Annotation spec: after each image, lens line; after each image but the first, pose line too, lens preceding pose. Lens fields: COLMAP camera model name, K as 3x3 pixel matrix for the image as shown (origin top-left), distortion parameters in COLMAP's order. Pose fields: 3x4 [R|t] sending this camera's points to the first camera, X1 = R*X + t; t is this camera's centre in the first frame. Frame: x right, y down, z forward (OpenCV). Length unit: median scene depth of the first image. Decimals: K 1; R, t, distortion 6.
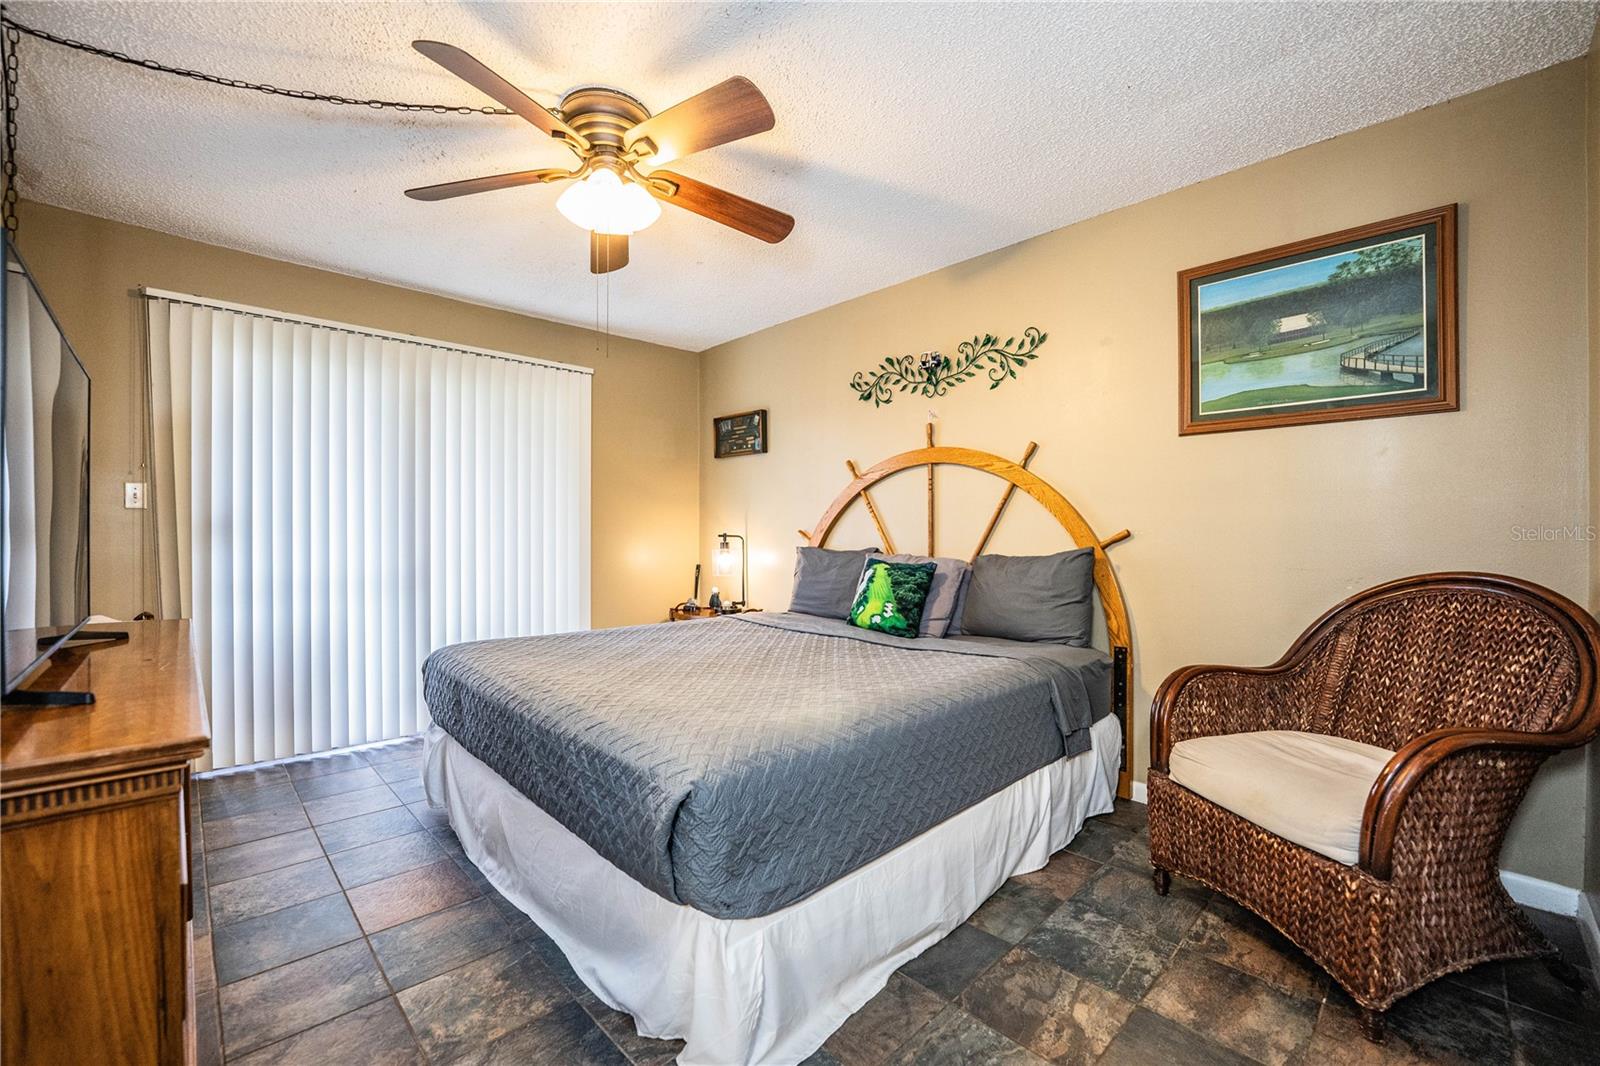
lens RADIAL K [[653.0, 0, 800.9], [0, 653.0, 538.3], [0, 0, 1]] dist [-0.029461, 0.003184]
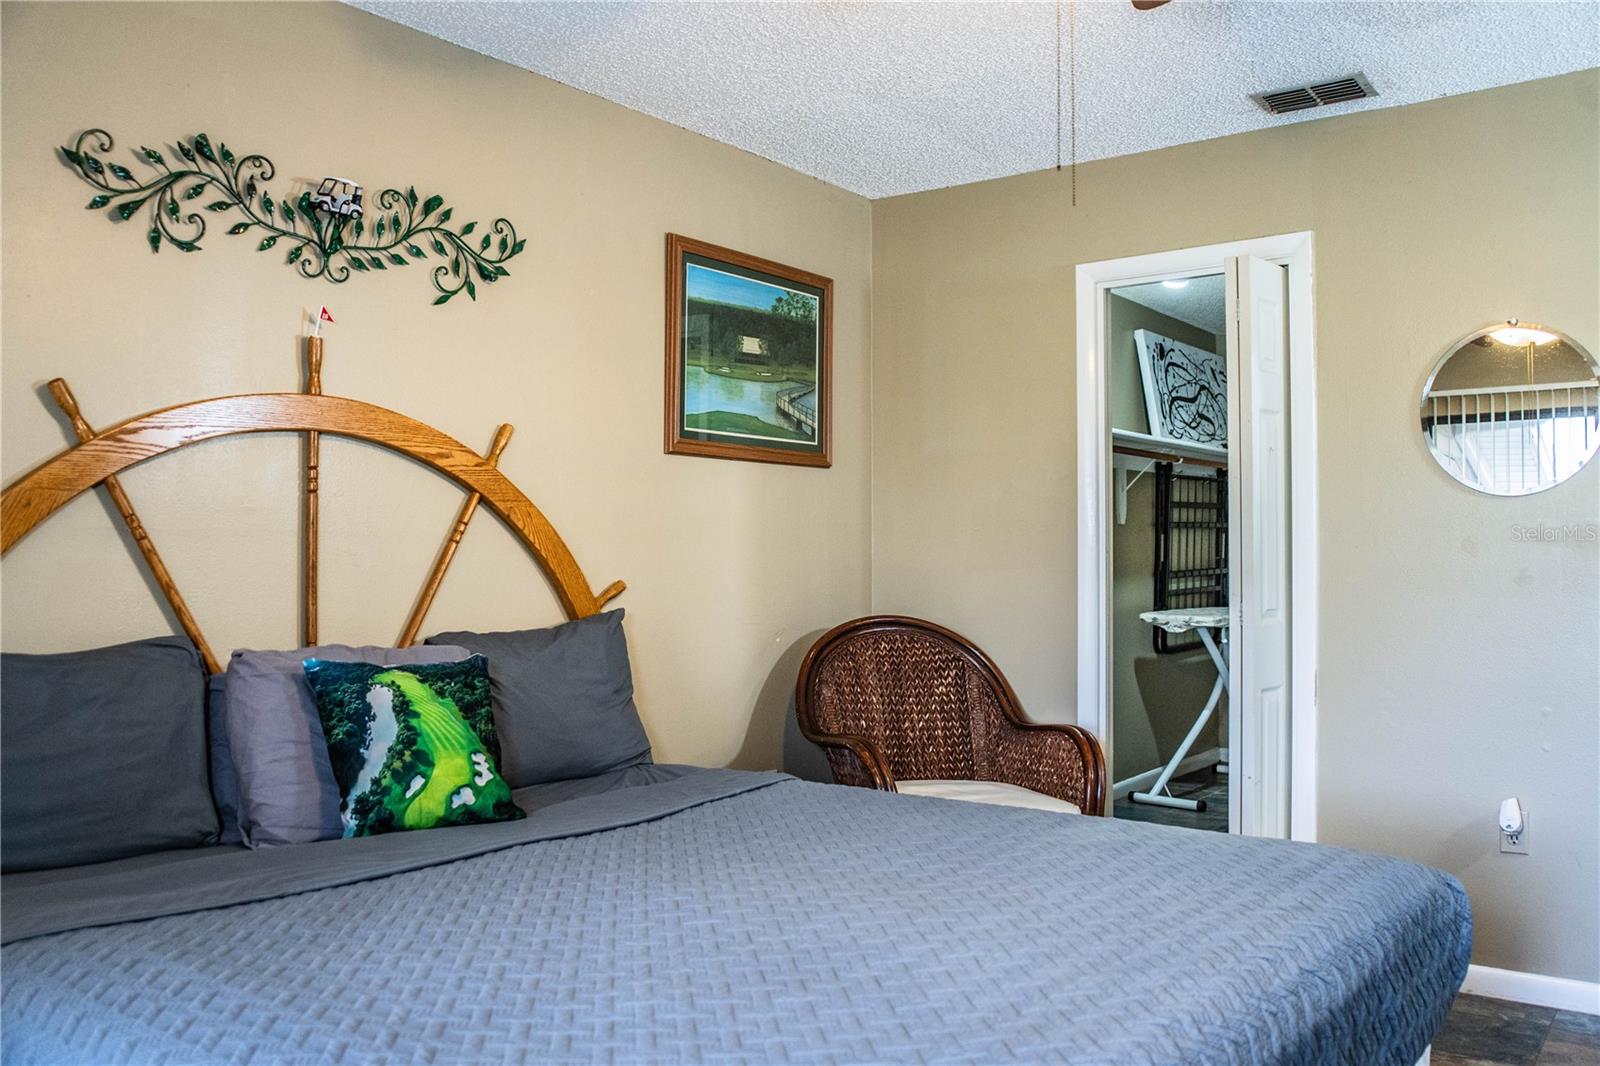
lens RADIAL K [[1294.8, 0, 800.0], [0, 1294.8, 533.0], [0, 0, 1]] dist [-0.081947, 0.000795]
pose [[-0.139864, 0.020536, 0.989958, -0.729921], [0.009610, 0.999766, -0.019381, -0.030468], [-0.990124, 0.006803, -0.140029, 0.864362]]
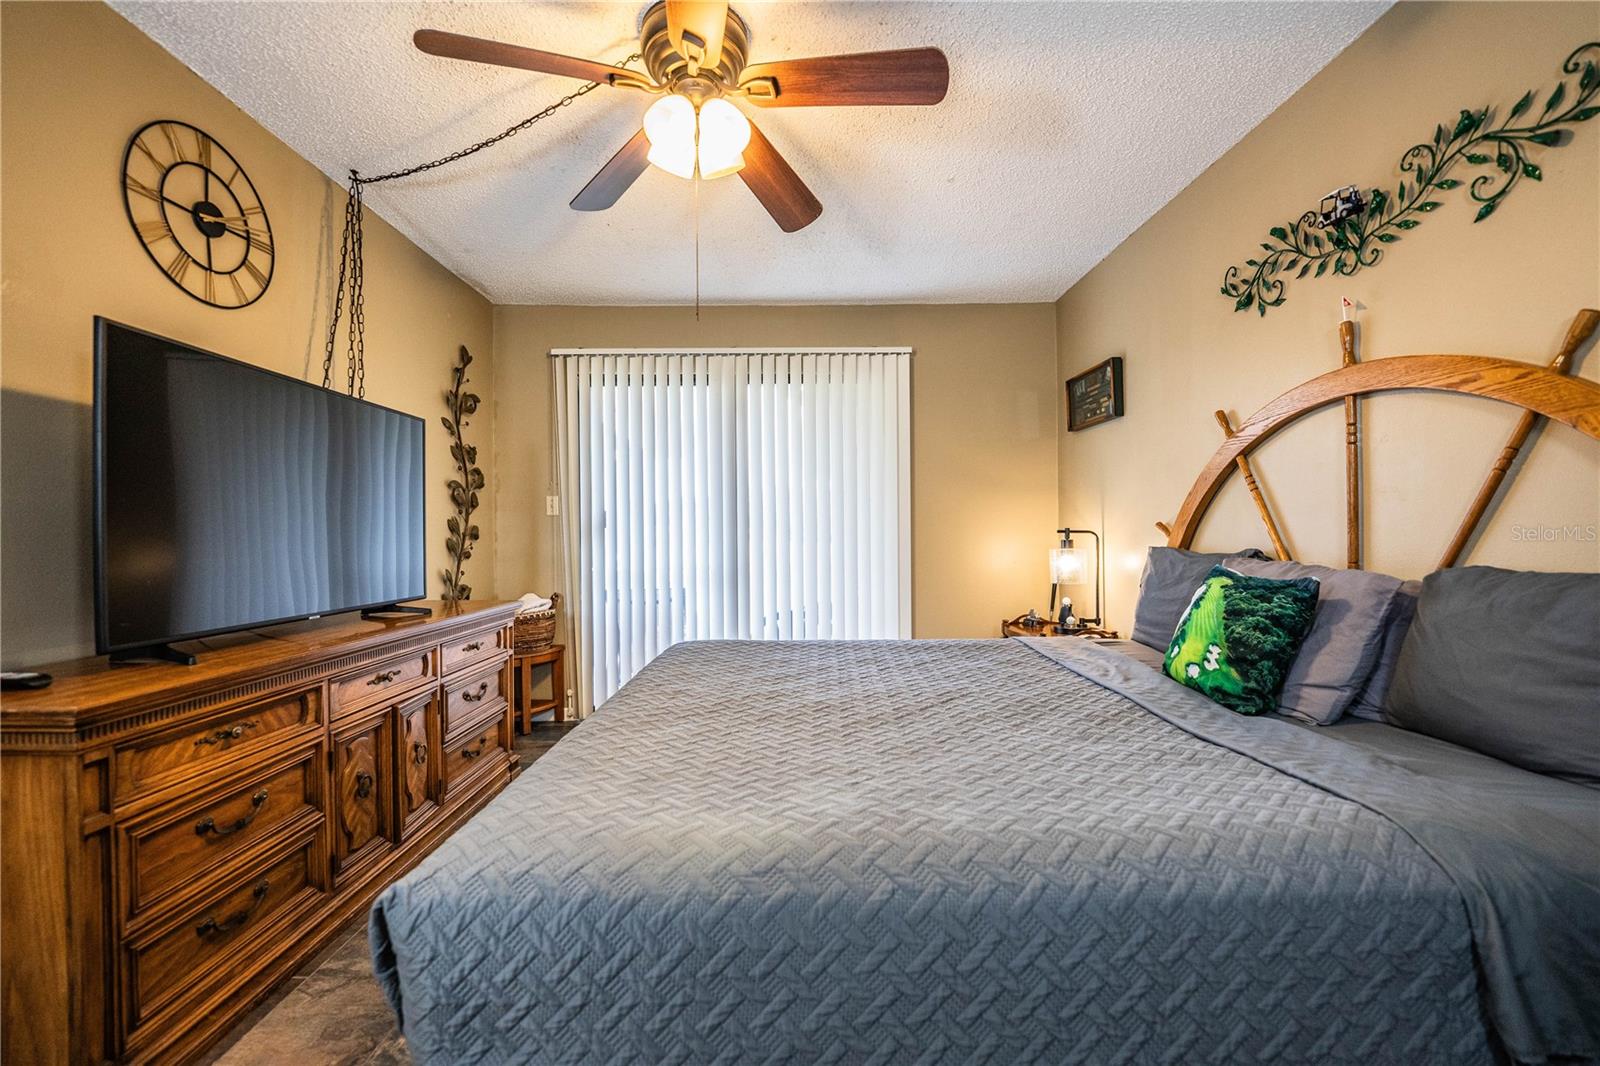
lens RADIAL K [[653.0, 0, 800.9], [0, 653.0, 538.3], [0, 0, 1]] dist [-0.029461, 0.003184]
pose [[0.727287, -0.002076, -0.686330, 0.248928], [0.005798, 0.999978, 0.003119, 0.000021], [0.686309, -0.006247, 0.727284, 0.320141]]
